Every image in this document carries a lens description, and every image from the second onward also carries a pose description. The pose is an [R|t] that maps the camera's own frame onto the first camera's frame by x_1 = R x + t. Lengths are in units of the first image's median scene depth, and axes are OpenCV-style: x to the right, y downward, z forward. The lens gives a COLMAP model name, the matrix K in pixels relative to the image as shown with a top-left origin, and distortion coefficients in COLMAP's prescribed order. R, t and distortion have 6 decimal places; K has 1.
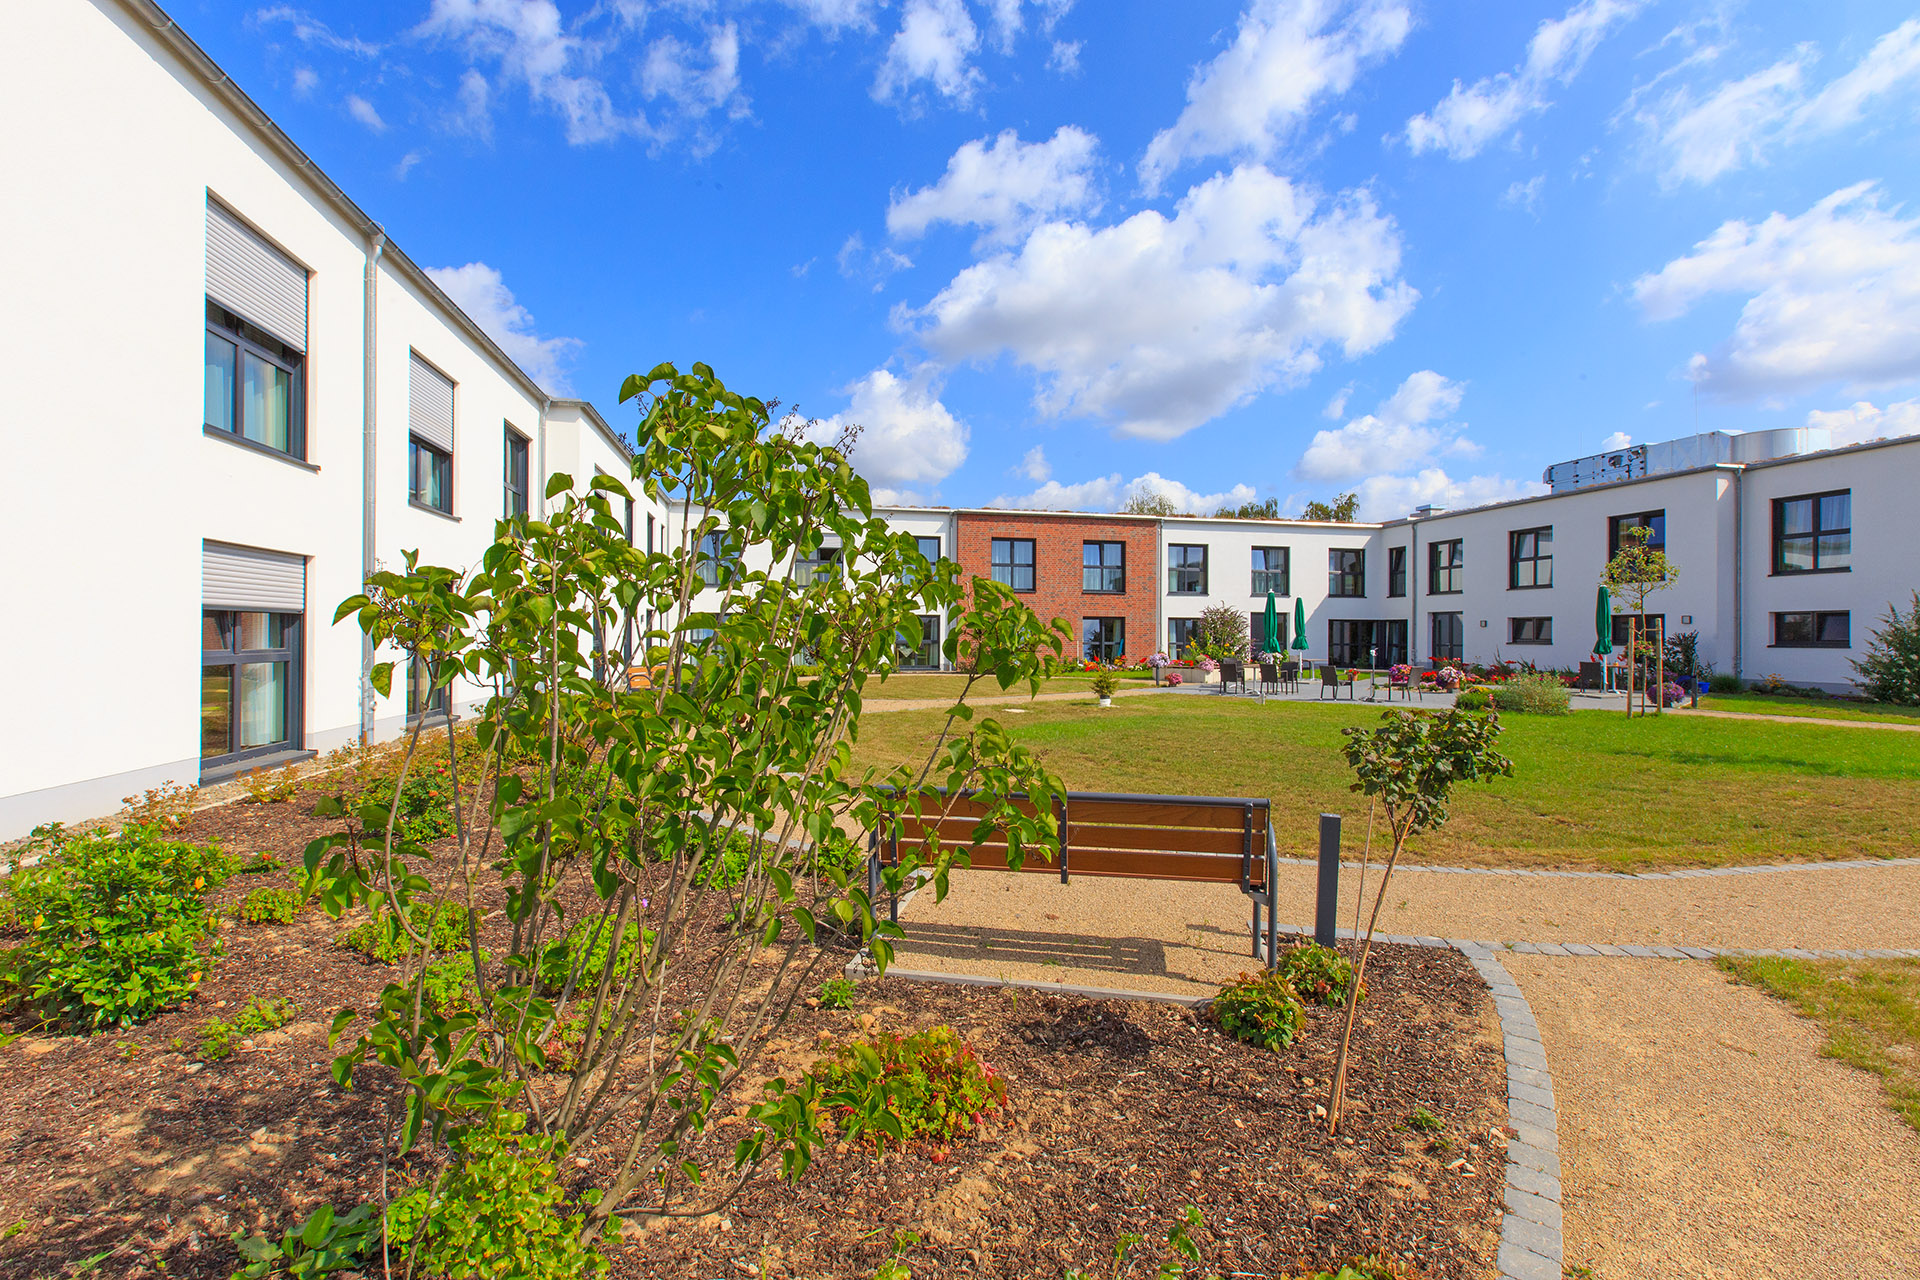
lens RADIAL K [[883.9, 0, 960.0], [0, 883.9, 640.0], [0, 0, 1]] dist [0.000587, -0.000160]
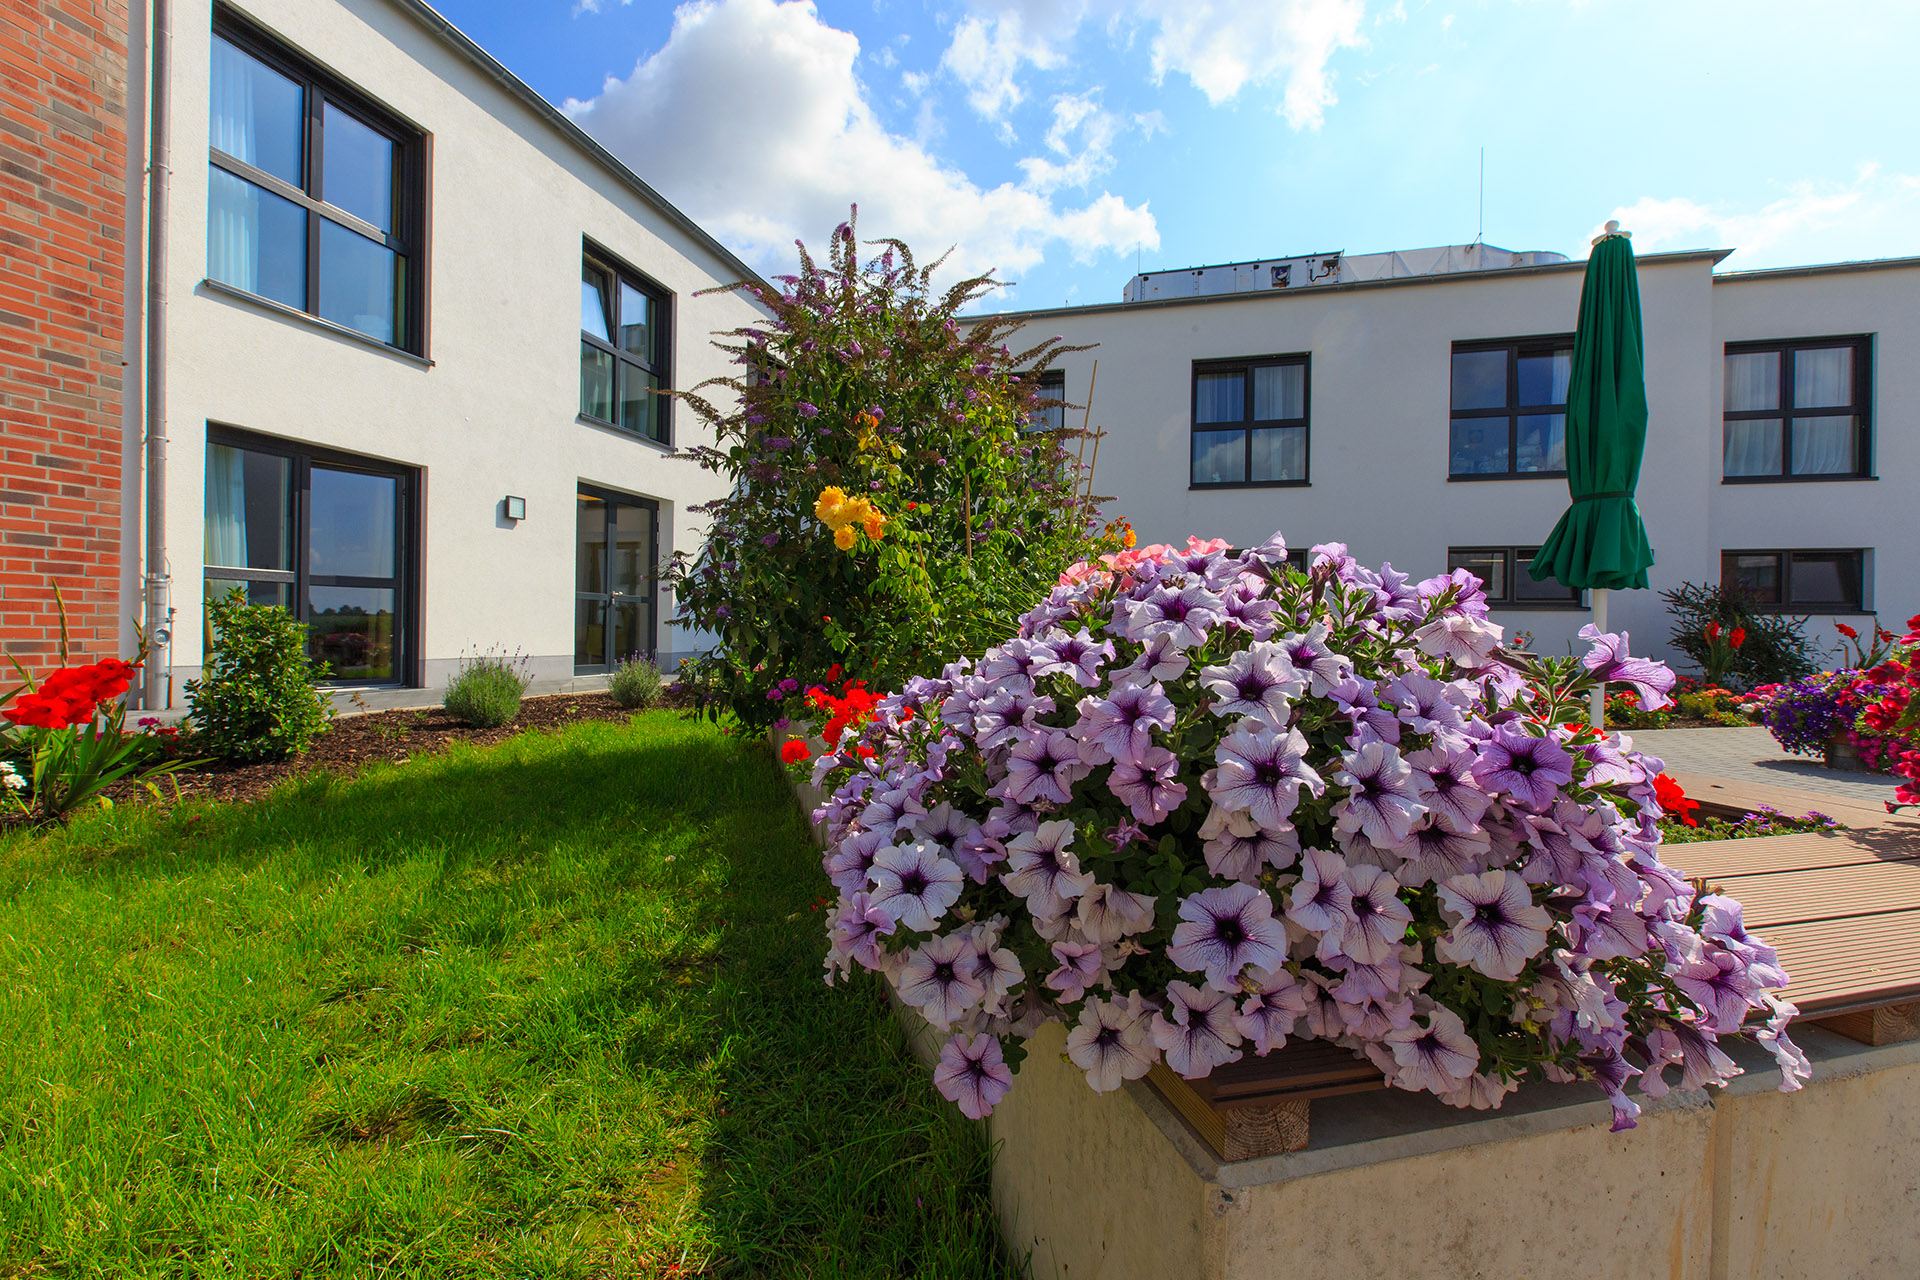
lens RADIAL K [[883.9, 0, 960.0], [0, 883.9, 640.0], [0, 0, 1]] dist [0.000587, -0.000160]
pose [[0.454593, -0.003667, 0.890692, 0.144770], [-0.007510, 0.999940, 0.007950, 0.015407], [-0.890668, -0.010303, 0.454538, 0.779880]]
